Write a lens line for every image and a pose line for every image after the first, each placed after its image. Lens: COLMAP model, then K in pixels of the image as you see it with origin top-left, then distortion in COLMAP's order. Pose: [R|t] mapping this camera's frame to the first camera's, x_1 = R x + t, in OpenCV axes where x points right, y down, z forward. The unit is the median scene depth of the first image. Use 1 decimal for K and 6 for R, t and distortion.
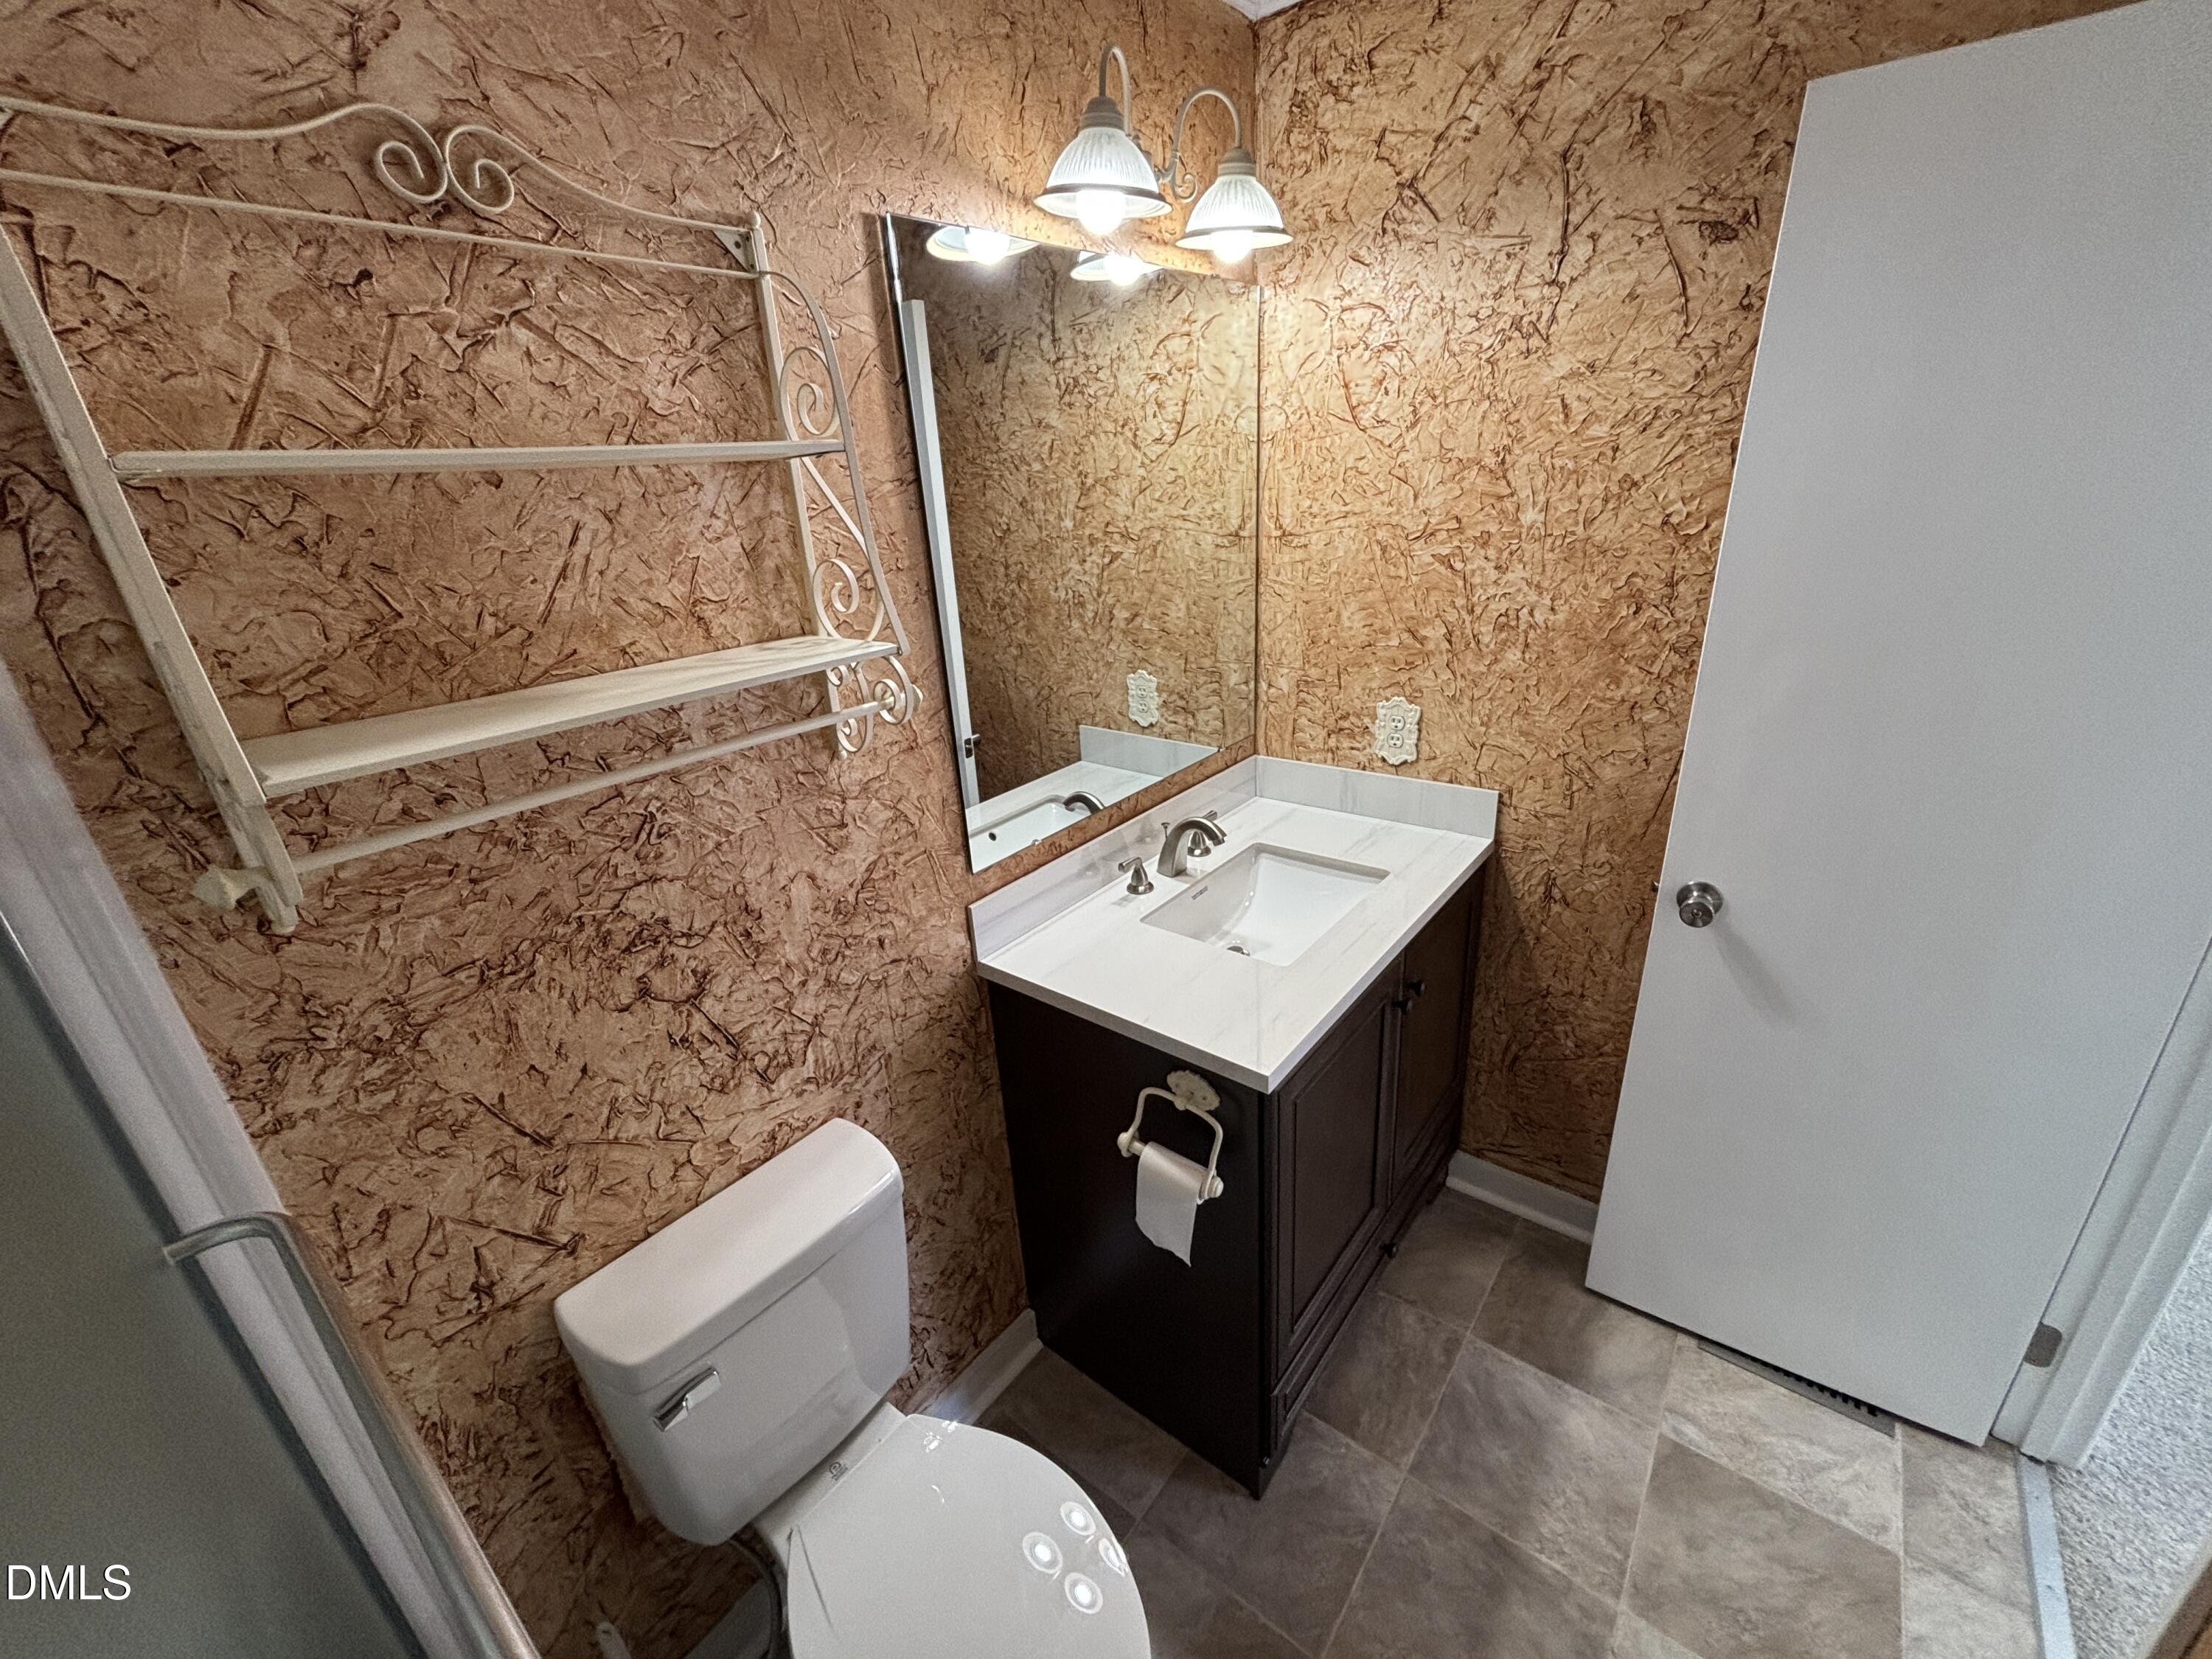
lens RADIAL K [[891.6, 0, 1103.2], [0, 891.6, 839.2], [0, 0, 1]] dist [0.006857, -0.000310]
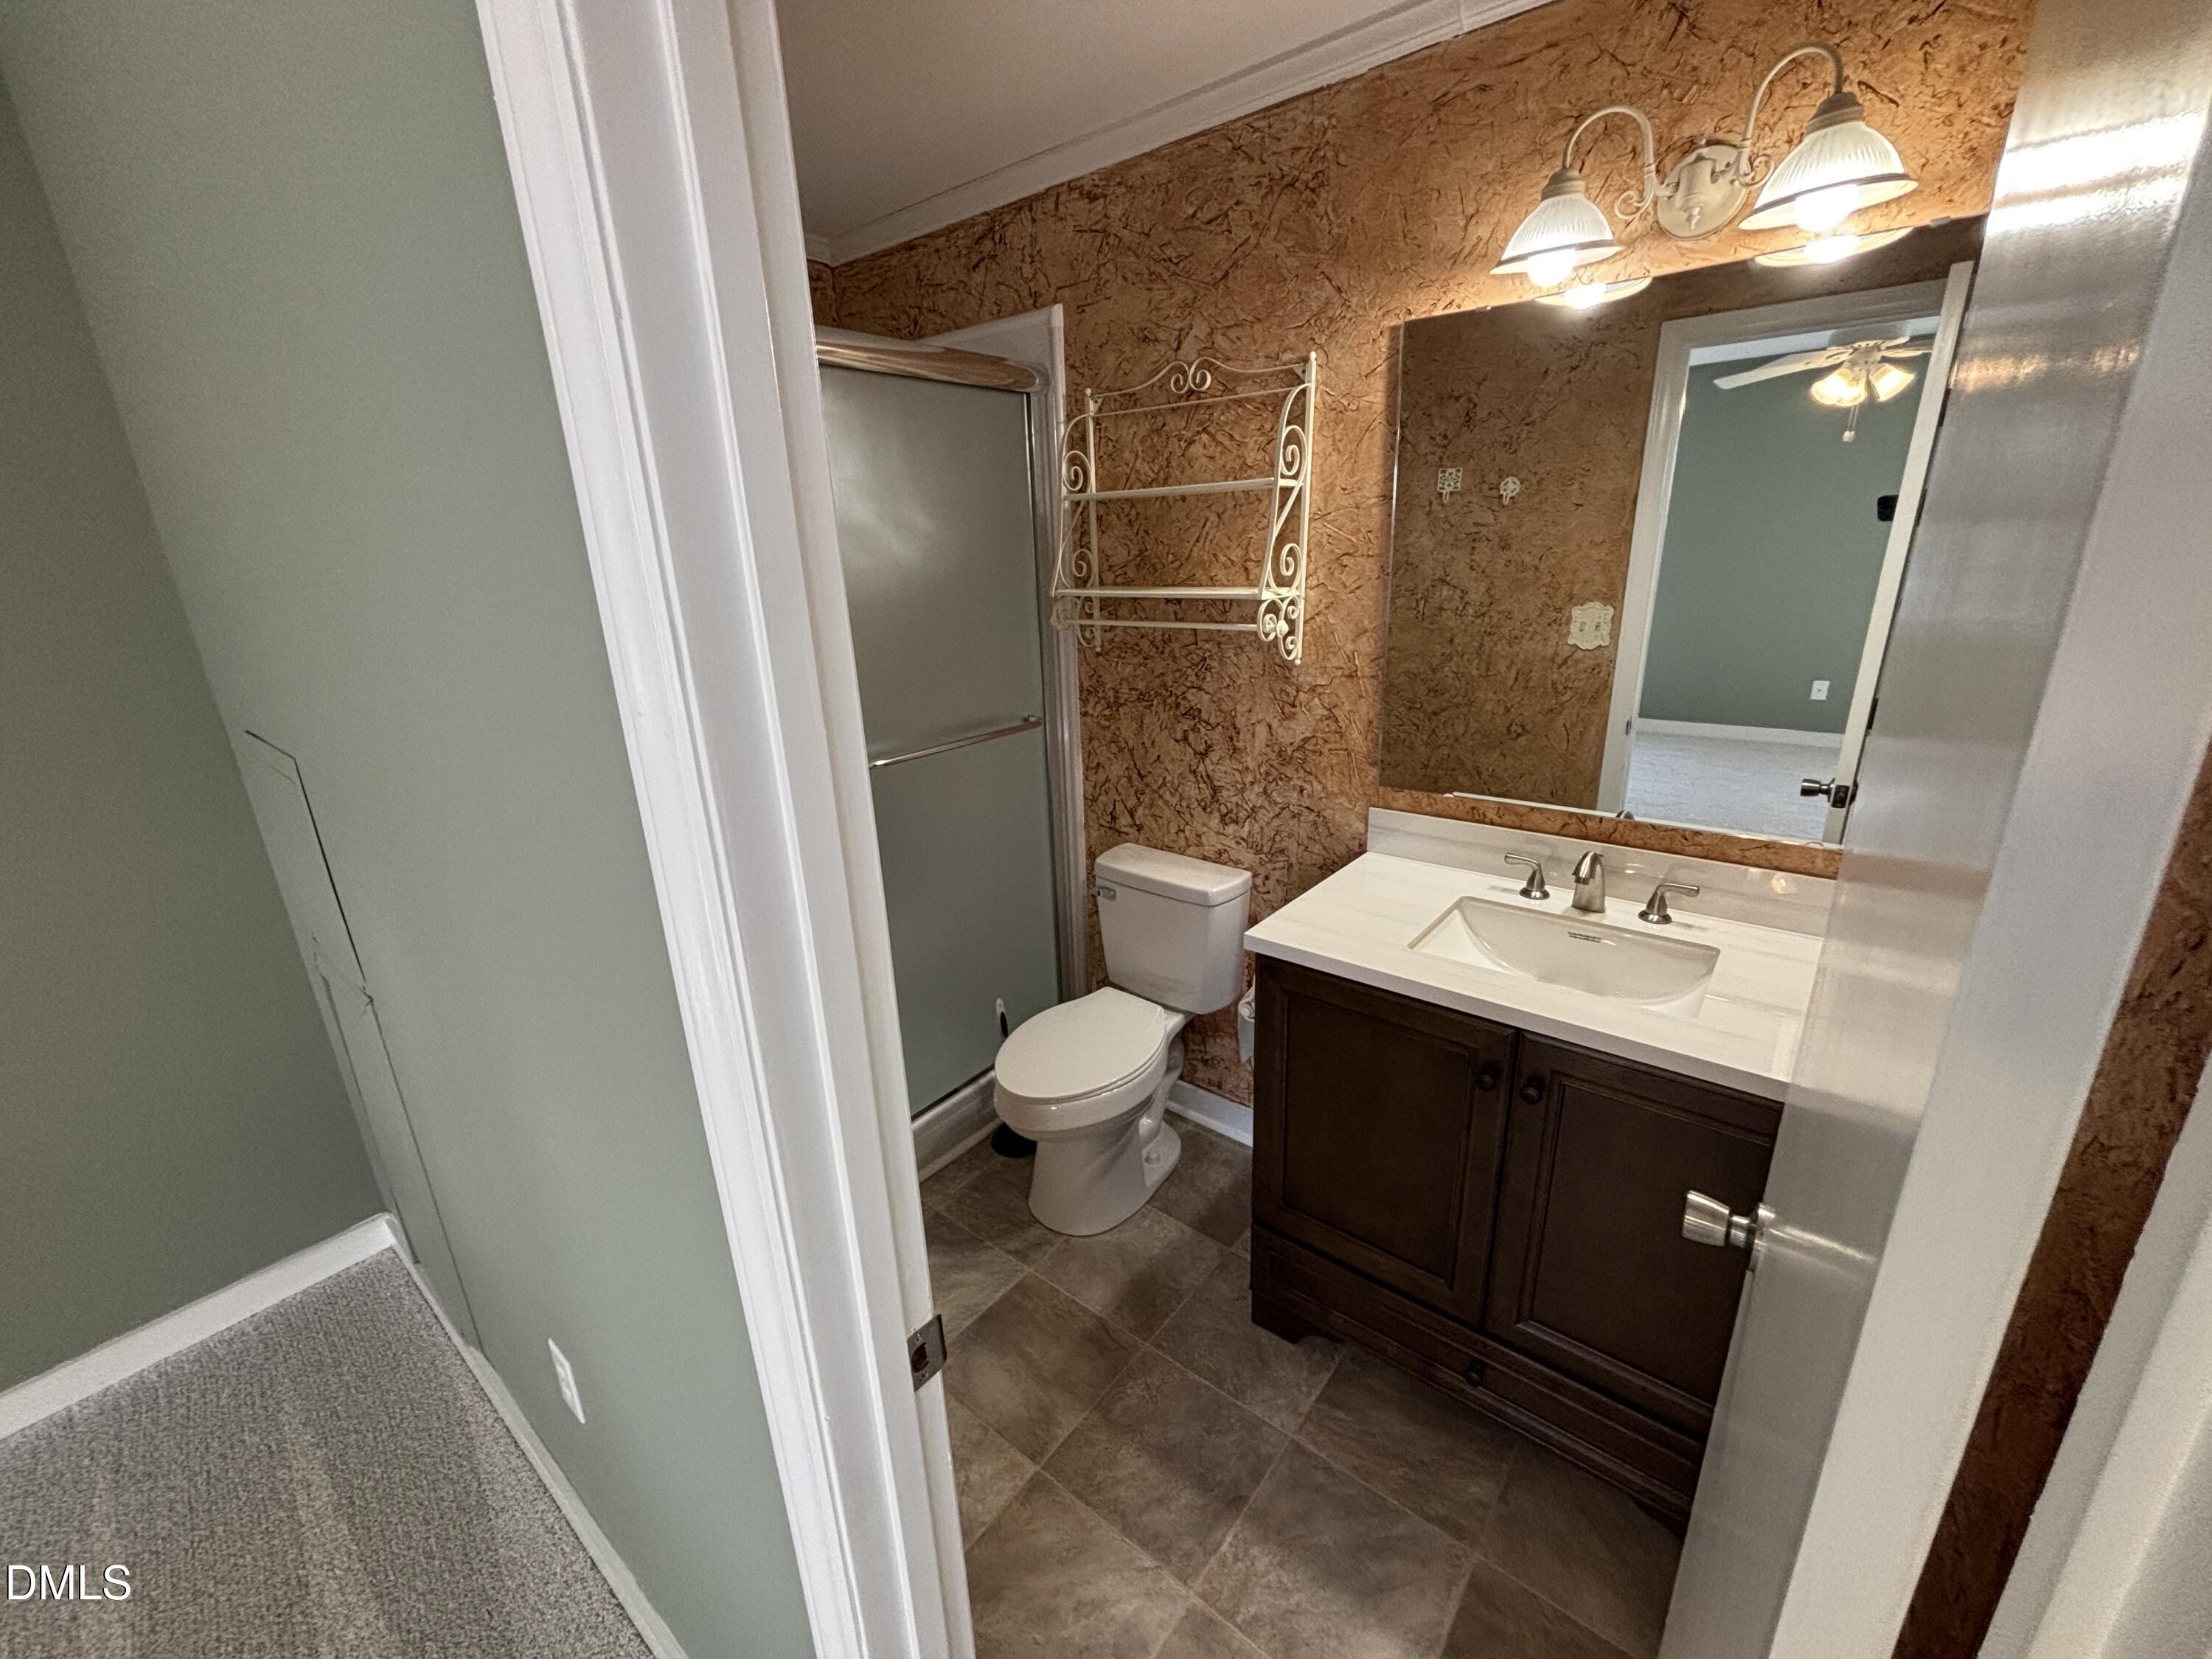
lens RADIAL K [[891.6, 0, 1102.2], [0, 891.6, 823.2], [0, 0, 1]] dist [0.006857, -0.000310]
pose [[0.000604, 0.377140, -0.926156, 1.523261], [-0.337103, 0.872023, 0.354877, -0.337703], [0.941467, 0.311996, 0.127662, 0.610823]]
